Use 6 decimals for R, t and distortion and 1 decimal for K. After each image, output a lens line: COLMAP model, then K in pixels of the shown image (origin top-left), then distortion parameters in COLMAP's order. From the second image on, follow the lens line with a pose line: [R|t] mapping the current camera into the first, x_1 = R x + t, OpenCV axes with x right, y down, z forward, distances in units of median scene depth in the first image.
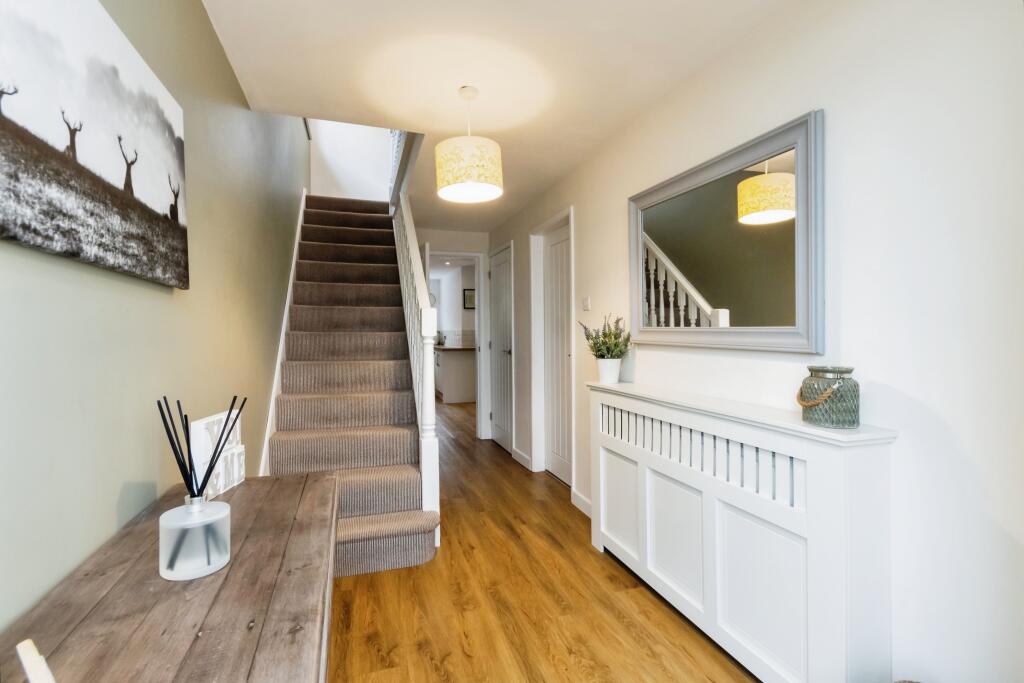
lens RADIAL K [[474.5, 0, 512.1], [0, 474.5, 337.6], [0, 0, 1]] dist [-0.000235, -0.000015]
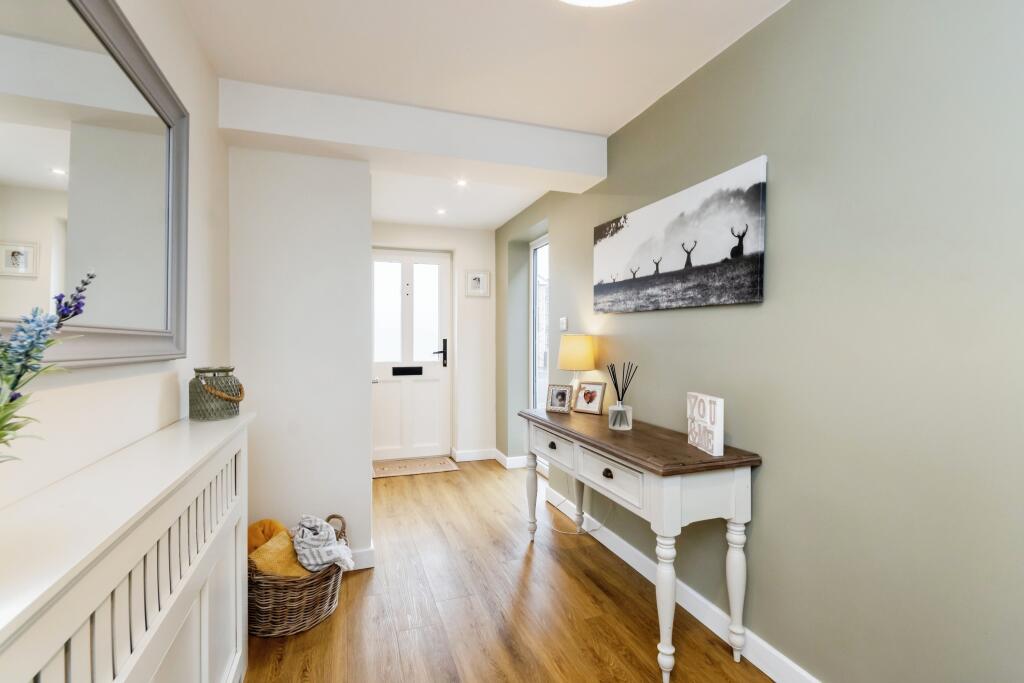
lens RADIAL K [[474.5, 0, 512.0], [0, 474.5, 341.9], [0, 0, 1]] dist [-0.000235, -0.000015]
pose [[-0.999793, 0.005326, -0.019644, -0.025330], [0.004978, 0.999830, 0.017759, -0.031605], [0.019736, 0.017657, -0.999649, 3.161441]]
